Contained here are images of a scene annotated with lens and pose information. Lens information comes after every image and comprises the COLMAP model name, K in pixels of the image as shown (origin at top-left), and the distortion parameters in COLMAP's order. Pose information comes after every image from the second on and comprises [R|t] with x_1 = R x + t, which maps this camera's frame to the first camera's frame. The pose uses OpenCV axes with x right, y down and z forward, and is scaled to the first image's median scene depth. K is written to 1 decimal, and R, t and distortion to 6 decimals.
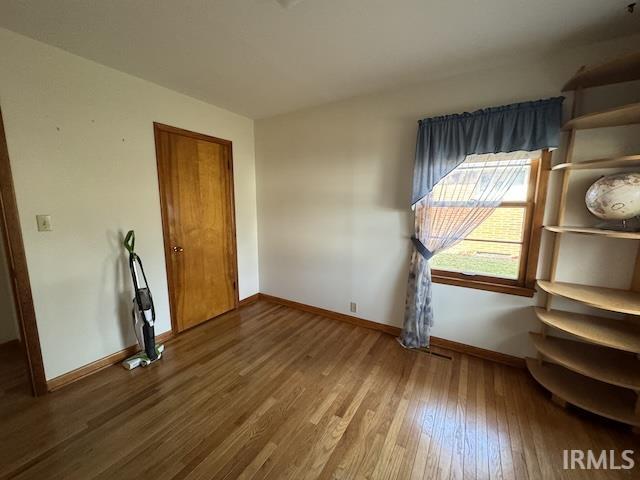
lens RADIAL K [[255.5, 0, 320.0], [0, 255.5, 240.0], [0, 0, 1]] dist [-0.001065, 0.000048]
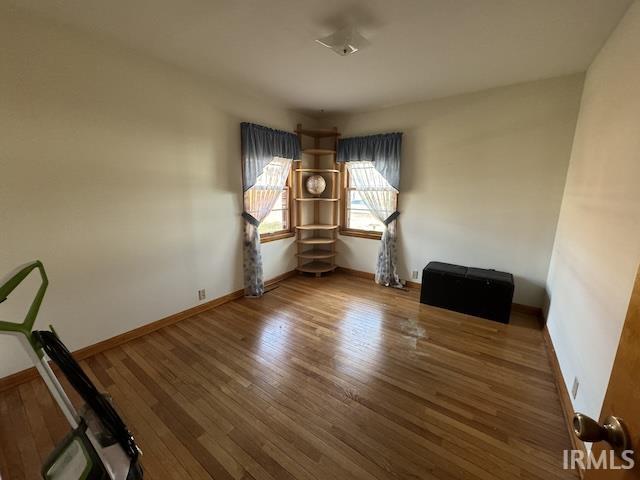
lens RADIAL K [[255.5, 0, 320.0], [0, 255.5, 240.0], [0, 0, 1]] dist [-0.001065, 0.000048]
pose [[0.064673, -0.193571, 0.978952, -0.920593], [0.133904, 0.973817, 0.183710, -0.068880], [-0.988882, 0.119205, 0.088899, 0.551104]]
